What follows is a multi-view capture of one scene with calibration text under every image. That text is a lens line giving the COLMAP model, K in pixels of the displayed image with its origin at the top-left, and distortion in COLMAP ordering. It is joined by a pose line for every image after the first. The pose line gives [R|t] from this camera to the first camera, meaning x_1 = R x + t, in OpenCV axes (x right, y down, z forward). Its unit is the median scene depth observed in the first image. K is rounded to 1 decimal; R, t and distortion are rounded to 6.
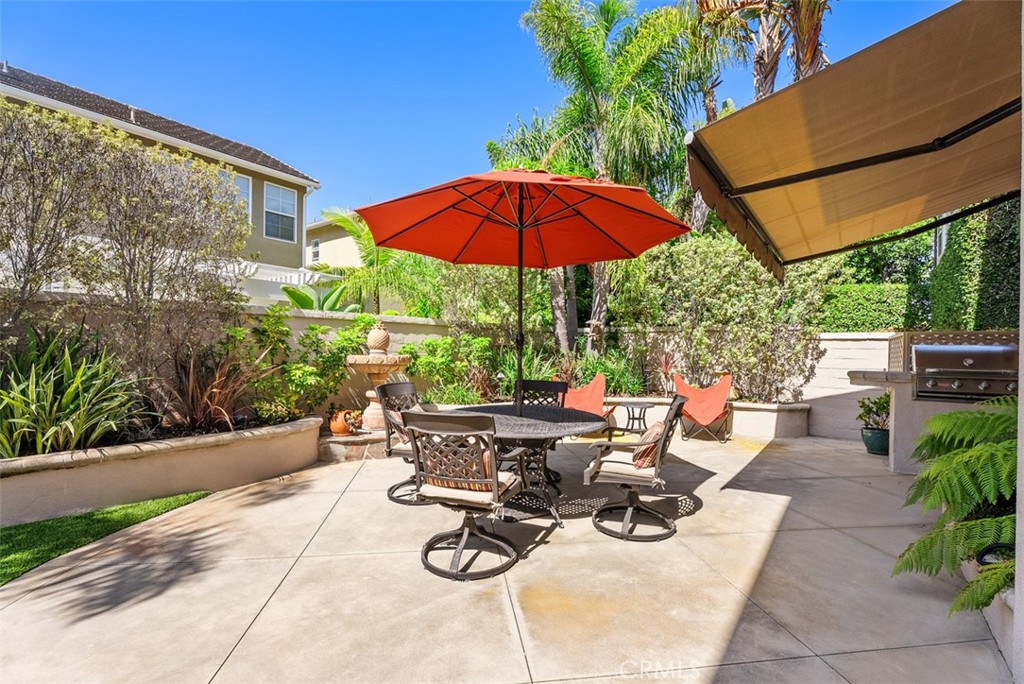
lens RADIAL K [[462.2, 0, 511.6], [0, 462.2, 349.9], [0, 0, 1]] dist [0.001143, 0.000533]
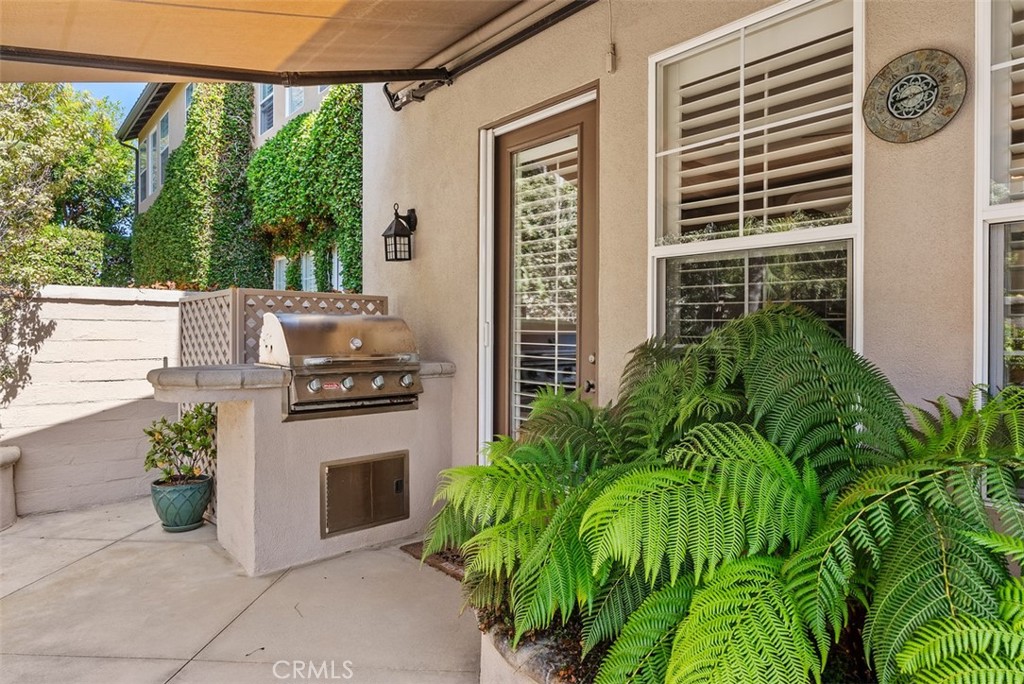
lens RADIAL K [[593.1, 0, 511.8], [0, 593.1, 336.9], [0, 0, 1]] dist [-0.000464, 0.001016]
pose [[0.212478, -0.021037, 0.976939, 0.196765], [-0.000420, 0.999766, 0.021620, 0.001055], [-0.977166, -0.005004, 0.212419, 0.423142]]
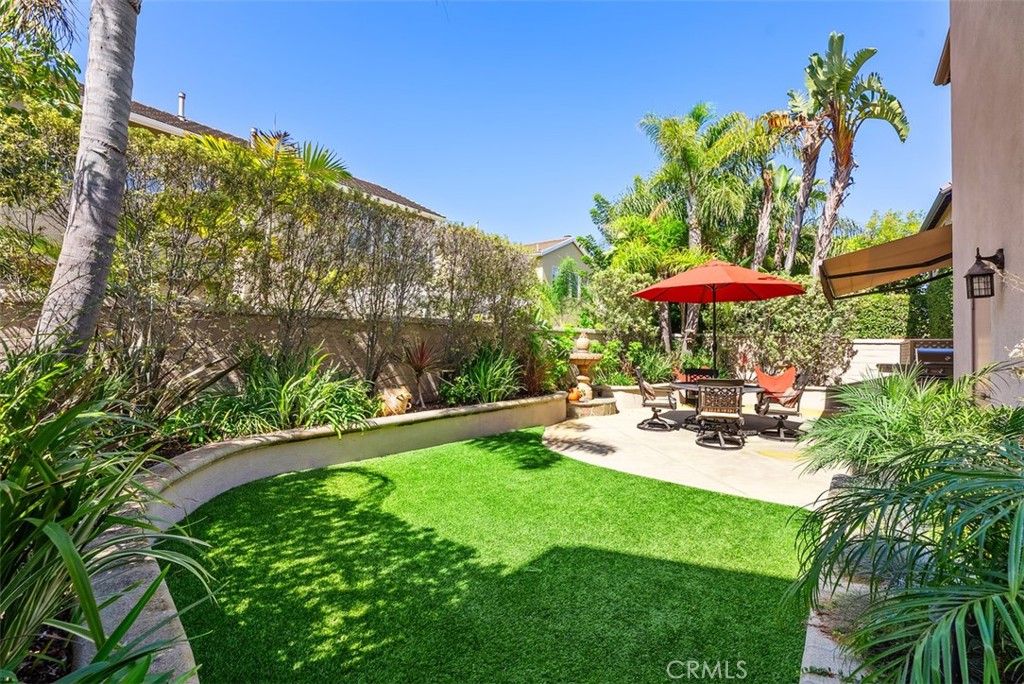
lens RADIAL K [[462.2, 0, 512.3], [0, 462.2, 335.6], [0, 0, 1]] dist [0.001143, 0.000533]
pose [[1.000000, 0.000858, 0.000147, -0.430455], [-0.000854, 0.999684, -0.025131, -0.009440], [-0.000168, 0.025131, 0.999684, -0.489604]]
